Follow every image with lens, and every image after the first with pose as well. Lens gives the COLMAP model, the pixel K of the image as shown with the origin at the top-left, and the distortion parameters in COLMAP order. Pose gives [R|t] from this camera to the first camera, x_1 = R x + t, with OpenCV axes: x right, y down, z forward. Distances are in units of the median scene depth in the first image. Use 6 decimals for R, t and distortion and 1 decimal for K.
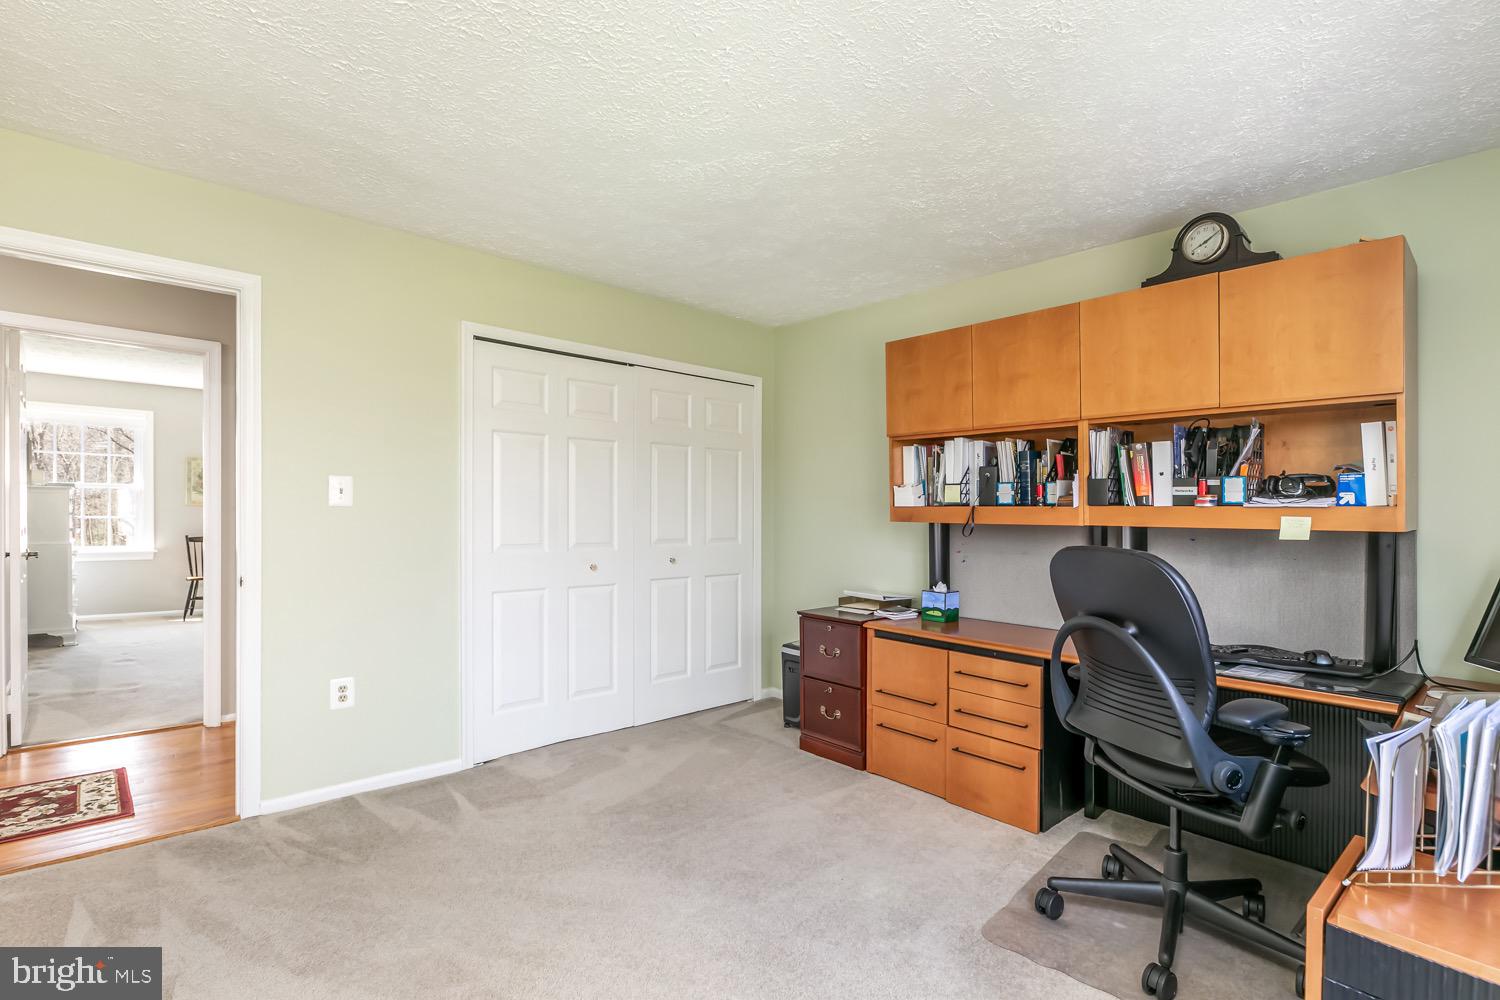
lens RADIAL K [[716.3, 0, 746.2], [0, 716.3, 520.8], [0, 0, 1]] dist [-0.000941, -0.000117]
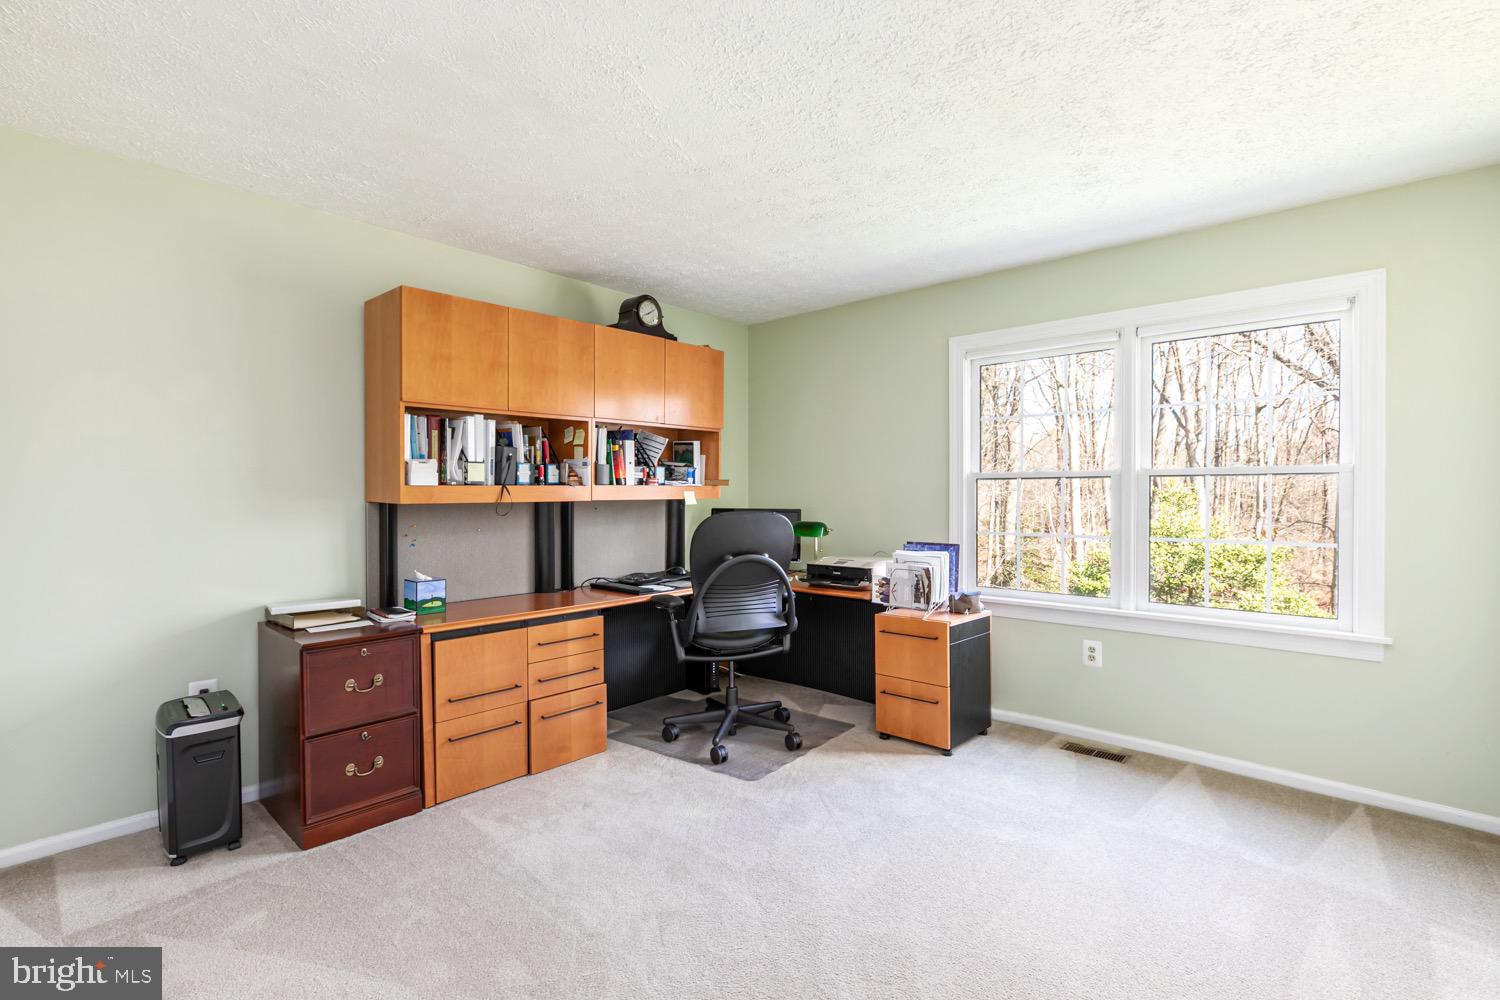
lens RADIAL K [[696.8, 0, 755.3], [0, 696.8, 499.0], [0, 0, 1]] dist [-0.002347, -0.000065]
pose [[-0.108967, -0.018535, 0.993873, -0.728591], [0.020093, 0.999581, 0.020845, -0.014682], [-0.993842, 0.022241, -0.108549, 0.779113]]
